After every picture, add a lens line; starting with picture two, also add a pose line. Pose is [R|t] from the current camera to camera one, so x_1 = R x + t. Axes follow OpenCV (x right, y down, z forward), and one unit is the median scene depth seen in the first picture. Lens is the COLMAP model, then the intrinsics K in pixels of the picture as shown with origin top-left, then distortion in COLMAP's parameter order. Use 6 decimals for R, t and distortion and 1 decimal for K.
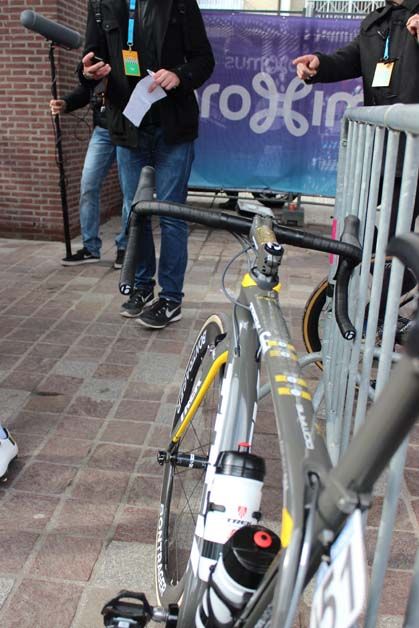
lens RADIAL K [[593.6, 0, 209.5], [0, 593.6, 314.0], [0, 0, 1]] dist [-0.136155, 0.127369]
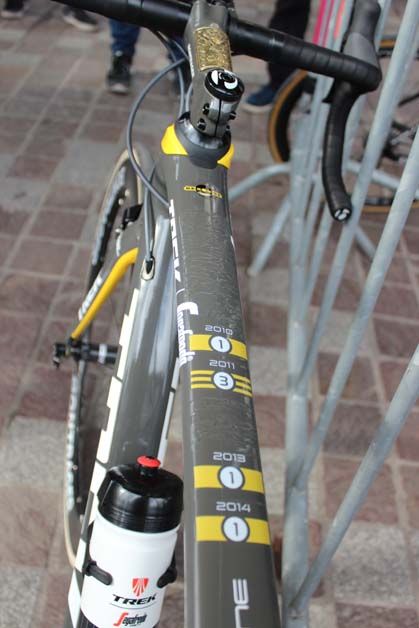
lens RADIAL K [[593.6, 0, 209.5], [0, 593.6, 314.0], [0, 0, 1]] dist [-0.136155, 0.127369]
pose [[0.997018, 0.020658, 0.074355, 0.046669], [-0.048468, 0.917391, 0.395024, -0.092001], [-0.060052, -0.397450, 0.915657, 0.344136]]
